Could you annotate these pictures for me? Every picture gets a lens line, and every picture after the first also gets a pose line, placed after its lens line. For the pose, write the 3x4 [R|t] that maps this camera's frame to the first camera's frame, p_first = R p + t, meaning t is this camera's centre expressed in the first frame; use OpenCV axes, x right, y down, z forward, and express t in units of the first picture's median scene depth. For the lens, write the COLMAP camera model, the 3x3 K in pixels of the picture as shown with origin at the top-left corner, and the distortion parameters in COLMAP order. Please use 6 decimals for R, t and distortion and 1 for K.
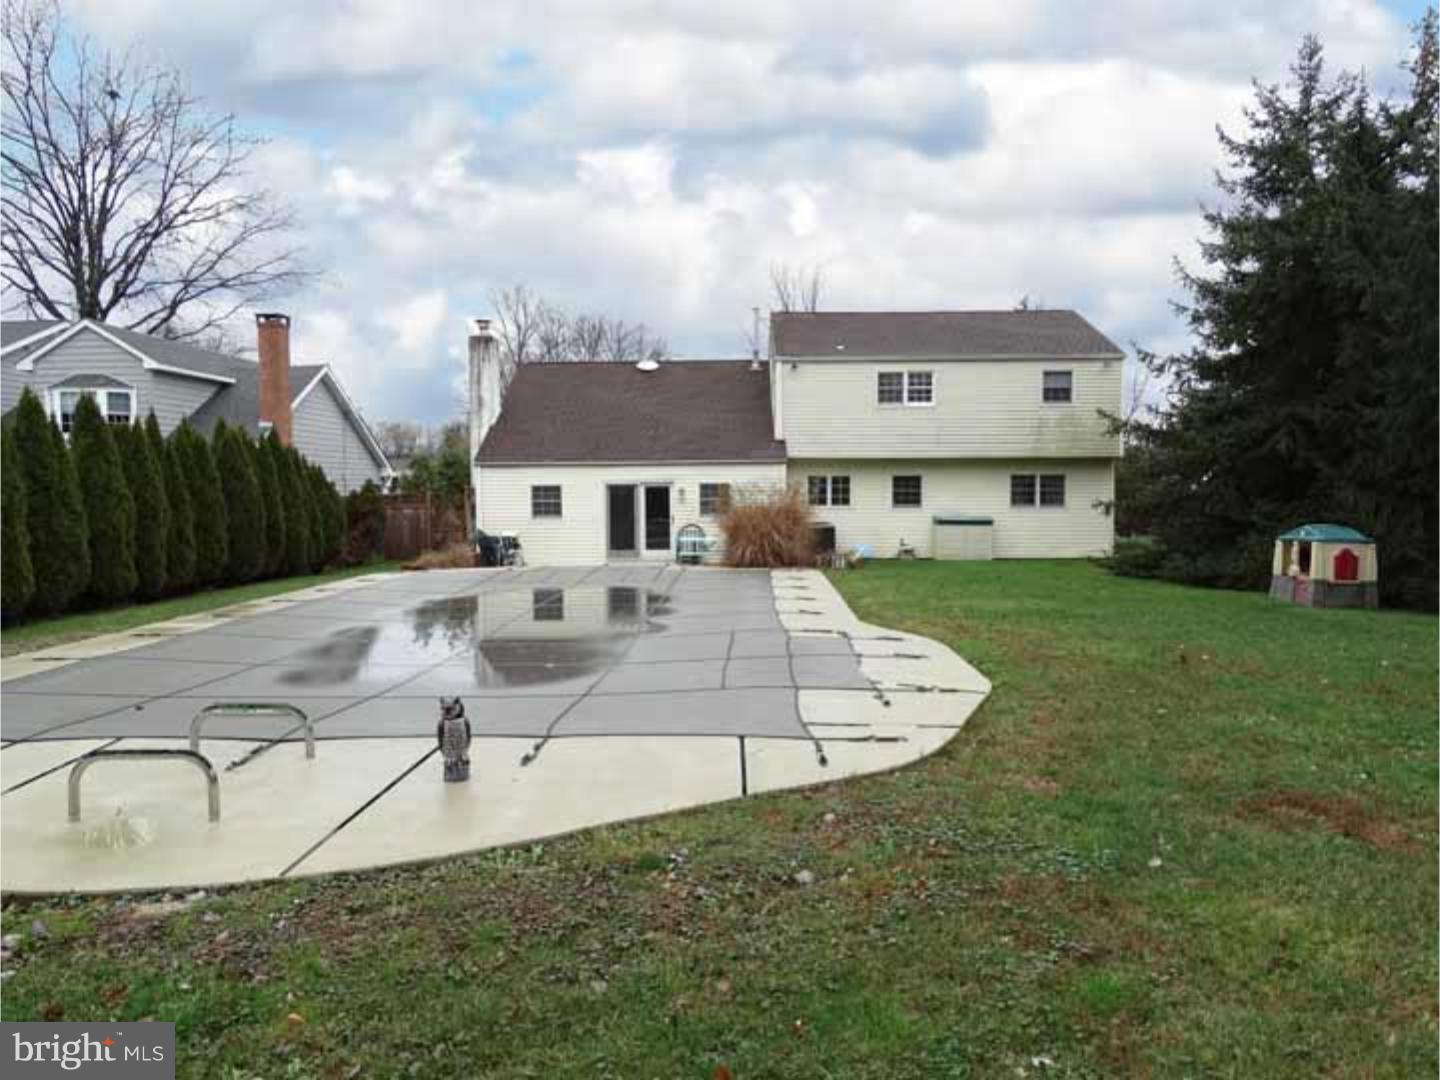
lens RADIAL K [[1032.3, 0, 720.0], [0, 1032.3, 540.0], [0, 0, 1]] dist [0.007477, -0.001822]
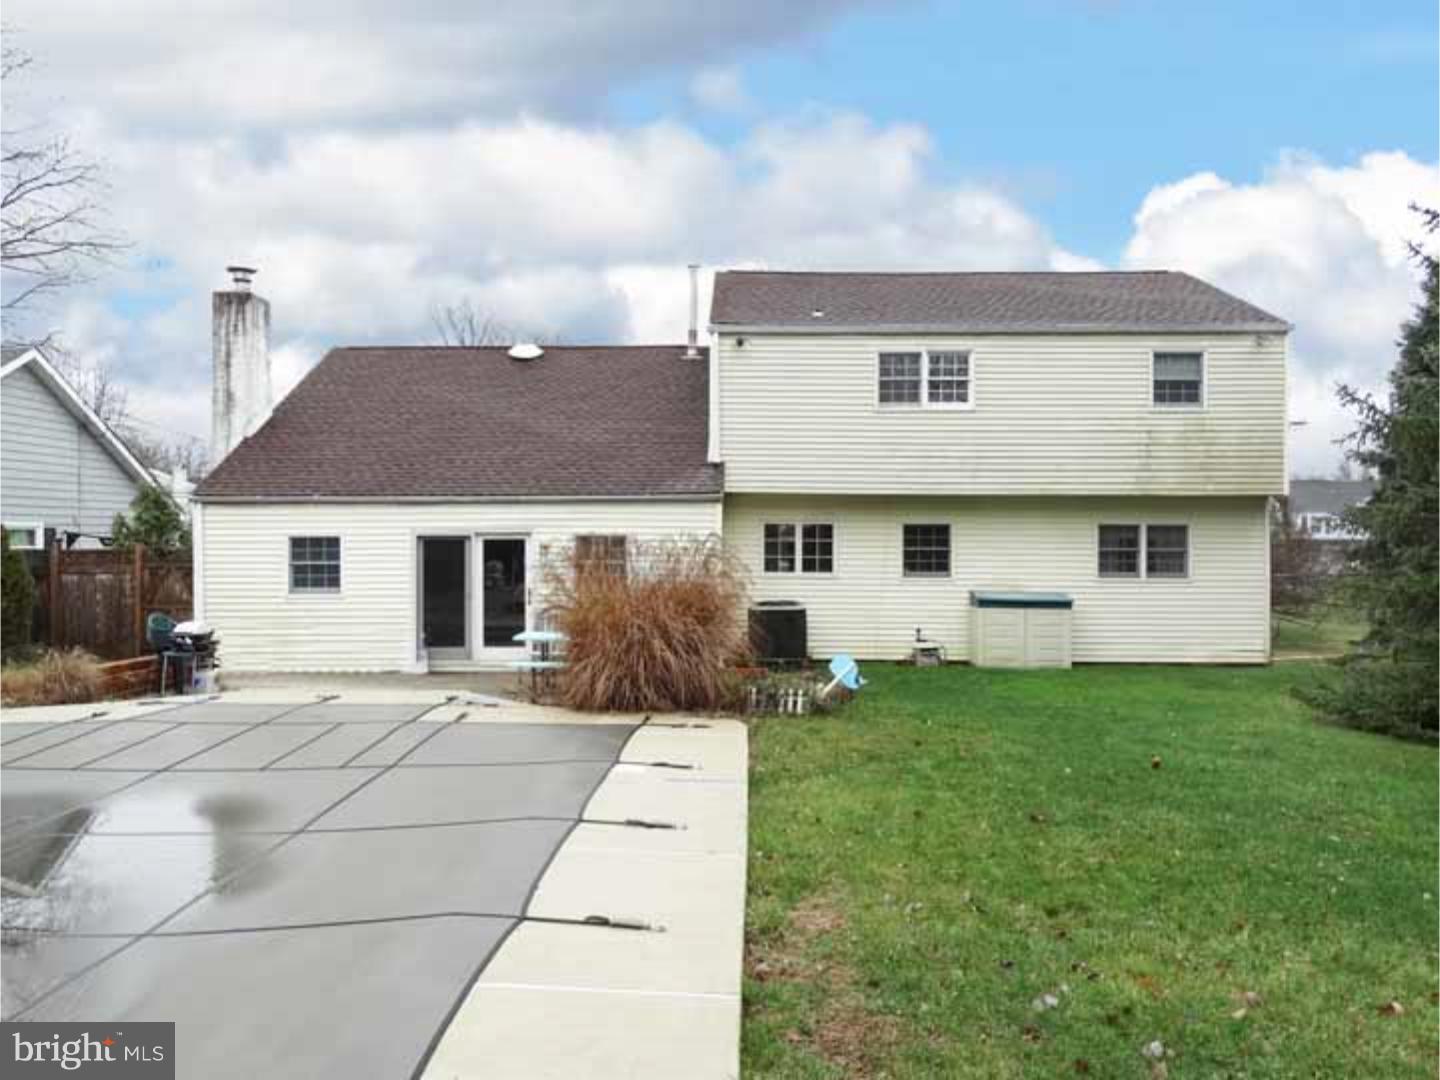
lens RADIAL K [[1101.6, 0, 720.0], [0, 1101.6, 540.0], [0, 0, 1]] dist [0.007921, 0.001322]
pose [[0.999969, 0.007919, 0.000238, 0.061041], [-0.007898, 0.998794, -0.048457, -0.021356], [-0.000622, 0.048453, 0.998825, 0.363253]]
